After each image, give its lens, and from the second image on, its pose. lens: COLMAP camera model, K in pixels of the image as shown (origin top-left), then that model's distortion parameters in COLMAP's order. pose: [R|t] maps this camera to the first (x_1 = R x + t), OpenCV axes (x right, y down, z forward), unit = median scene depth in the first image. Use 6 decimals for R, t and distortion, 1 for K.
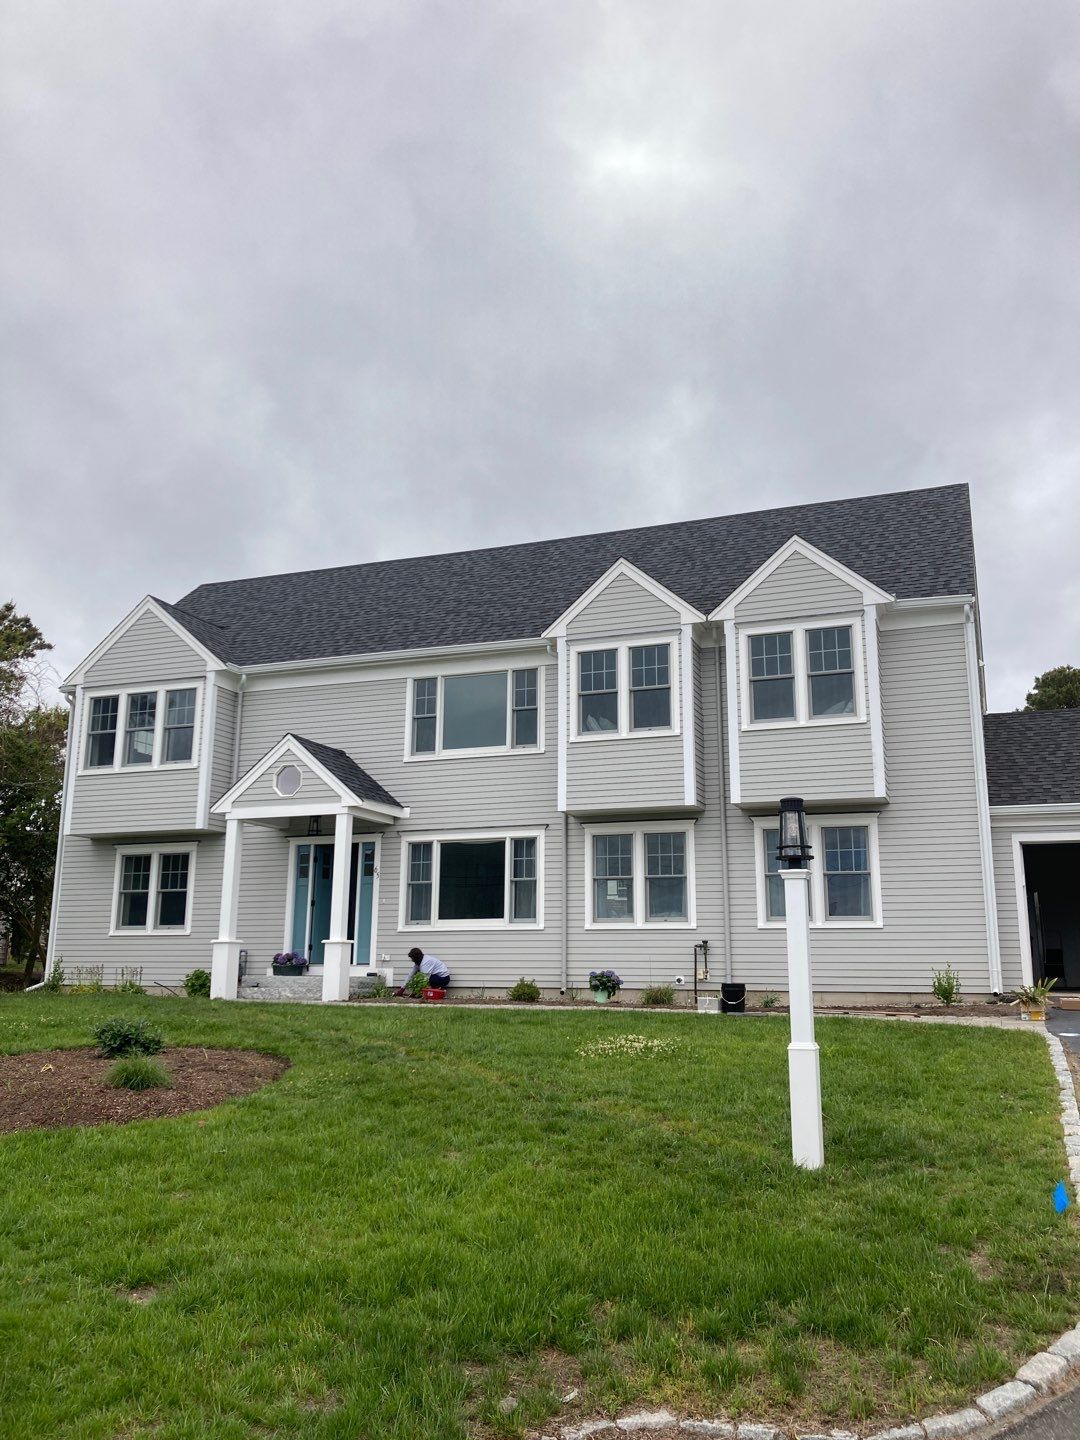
lens RADIAL K [[1038.6, 0, 575.6], [0, 1038.6, 736.5], [0, 0, 1]] dist [0.073208, -0.004853]
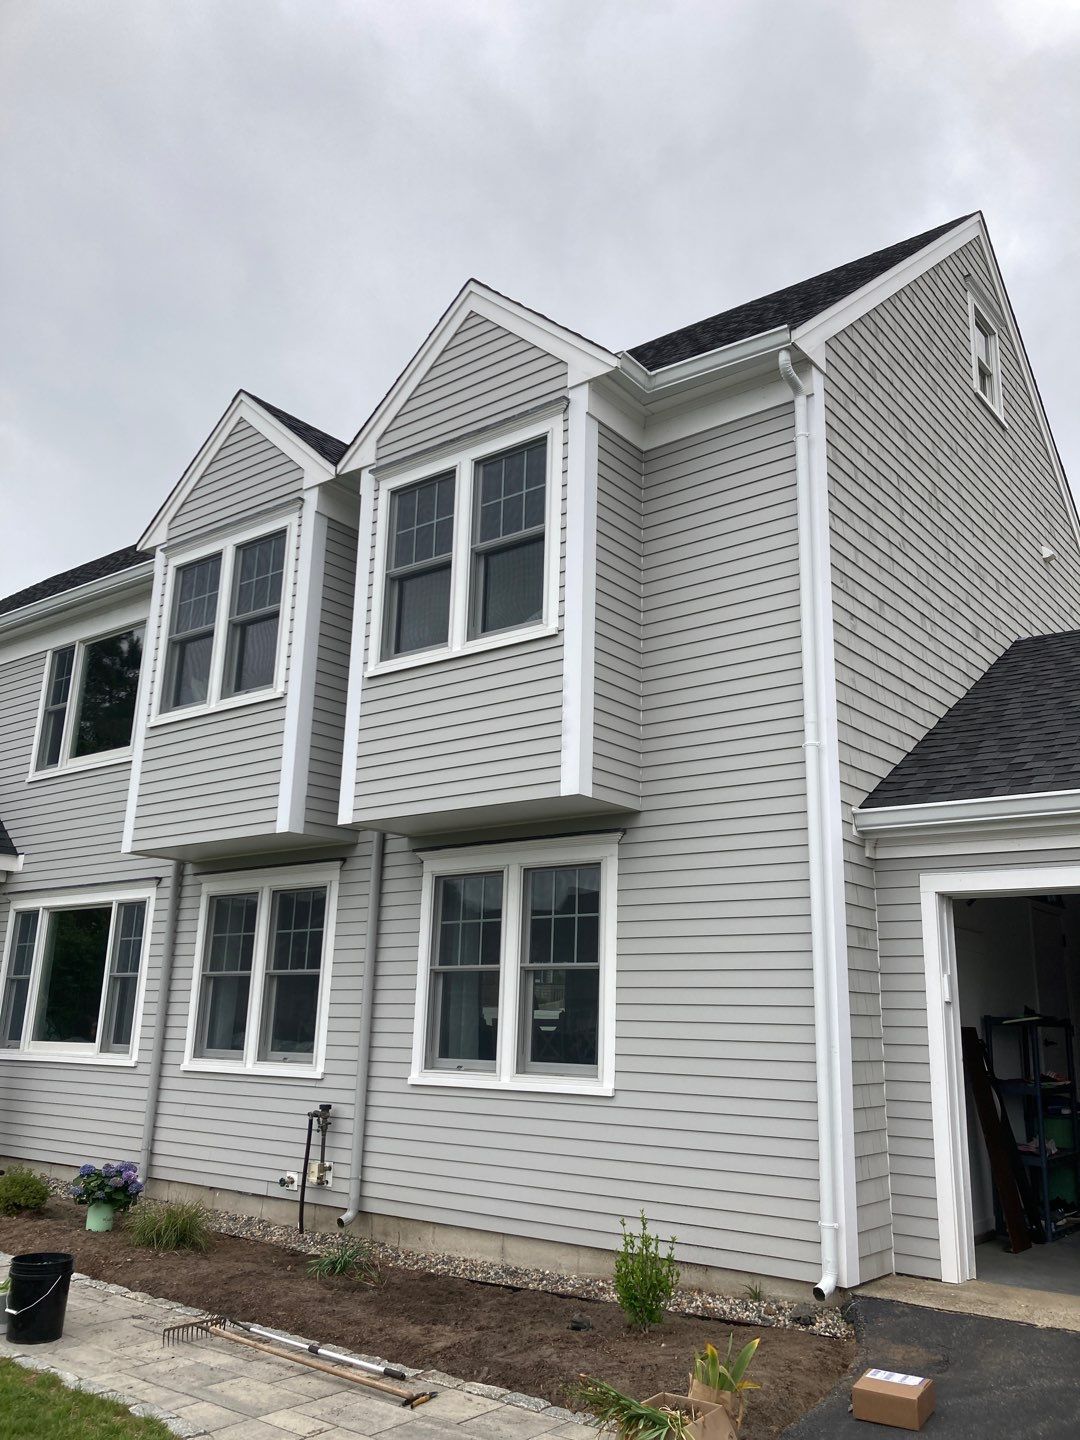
lens RADIAL K [[1167.3, 0, 537.8], [0, 1167.3, 733.3], [0, 0, 1]] dist [0.079853, -0.029662]
pose [[0.944337, -0.054046, -0.324509, 0.378358], [0.035170, 0.997345, -0.063759, 0.054519], [0.327093, 0.048797, 0.943731, 0.455248]]
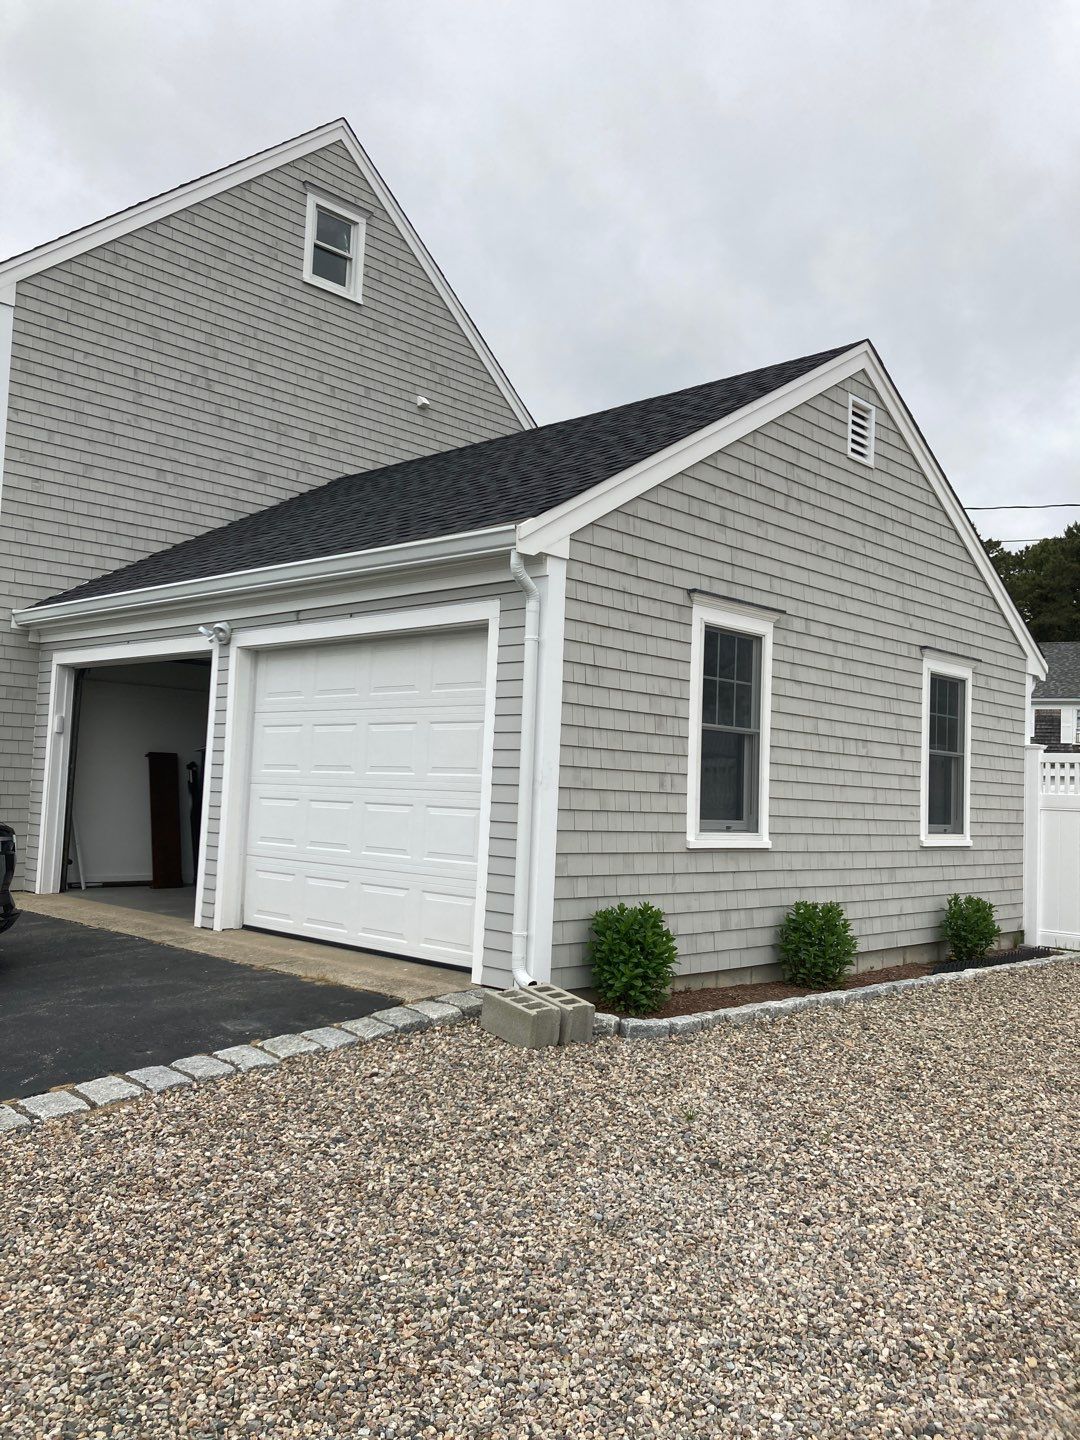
lens RADIAL K [[1167.3, 0, 537.5], [0, 1167.3, 718.5], [0, 0, 1]] dist [0.079853, -0.029662]
pose [[0.900193, 0.009614, -0.435386, 0.876211], [0.044676, 0.992443, 0.114287, 0.055703], [0.433194, -0.122331, 0.892960, 0.420804]]
